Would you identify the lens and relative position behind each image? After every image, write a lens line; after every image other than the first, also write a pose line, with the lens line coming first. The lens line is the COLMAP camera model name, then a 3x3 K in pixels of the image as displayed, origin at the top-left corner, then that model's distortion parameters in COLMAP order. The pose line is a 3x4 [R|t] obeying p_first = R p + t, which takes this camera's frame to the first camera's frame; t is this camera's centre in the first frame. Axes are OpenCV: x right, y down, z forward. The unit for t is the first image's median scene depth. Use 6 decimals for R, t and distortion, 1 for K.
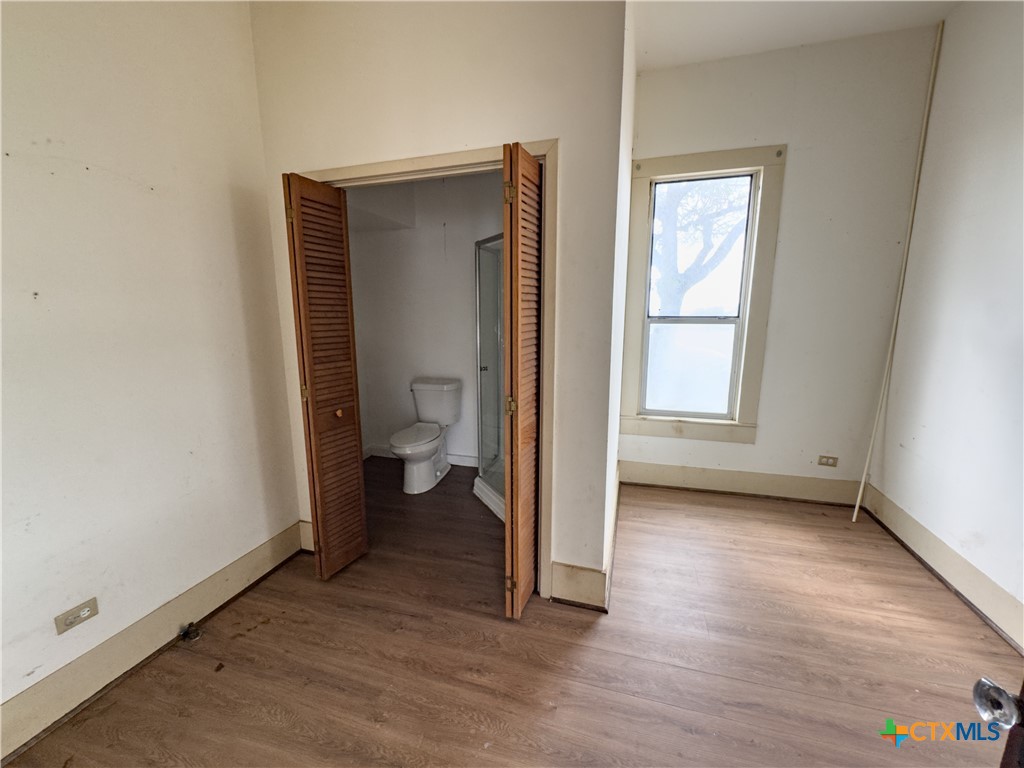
lens RADIAL K [[411.8, 0, 514.9], [0, 411.8, 385.6], [0, 0, 1]] dist [-0.004749, -0.000149]
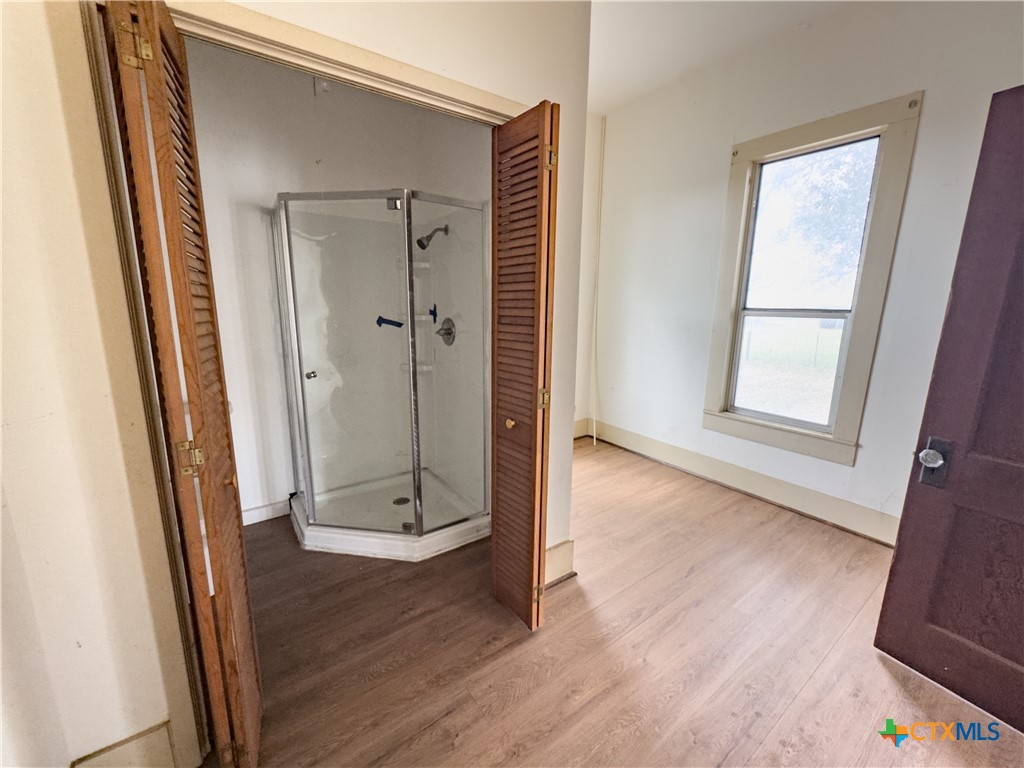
lens RADIAL K [[411.8, 0, 512.4], [0, 411.8, 385.5], [0, 0, 1]] dist [-0.004749, -0.000149]
pose [[0.600911, -0.143624, 0.786307, -0.671029], [0.130763, 0.988135, 0.080557, -0.053332], [-0.788548, 0.054412, 0.612562, 0.441389]]
